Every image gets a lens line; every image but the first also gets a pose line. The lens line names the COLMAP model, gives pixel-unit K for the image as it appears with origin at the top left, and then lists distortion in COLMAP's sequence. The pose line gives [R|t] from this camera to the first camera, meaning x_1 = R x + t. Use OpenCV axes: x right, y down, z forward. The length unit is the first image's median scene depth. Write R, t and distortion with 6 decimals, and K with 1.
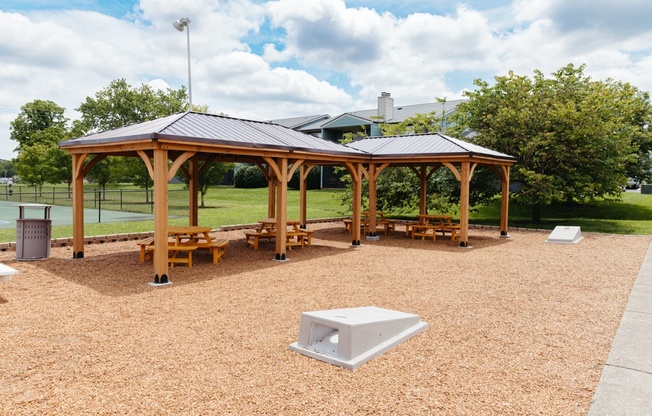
lens RADIAL K [[453.5, 0, 331.4], [0, 453.5, 206.8], [0, 0, 1]] dist [0.001006, 0.003560]
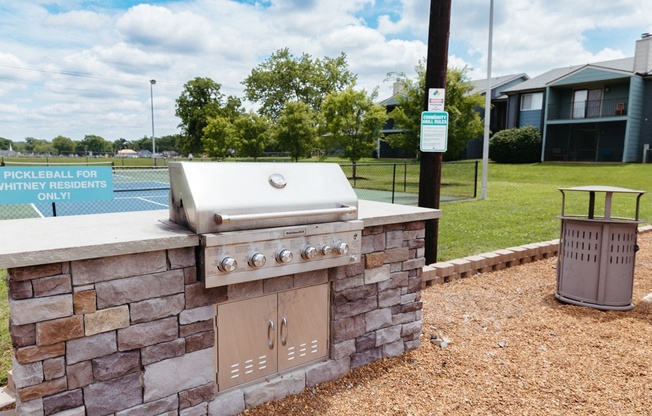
lens RADIAL K [[453.5, 0, 325.7], [0, 453.5, 205.4], [0, 0, 1]] dist [0.001006, 0.003560]
pose [[0.967268, 0.024107, -0.252608, -0.093540], [-0.011063, 0.998537, 0.052929, -0.000620], [0.253514, -0.048402, 0.966120, 0.055943]]
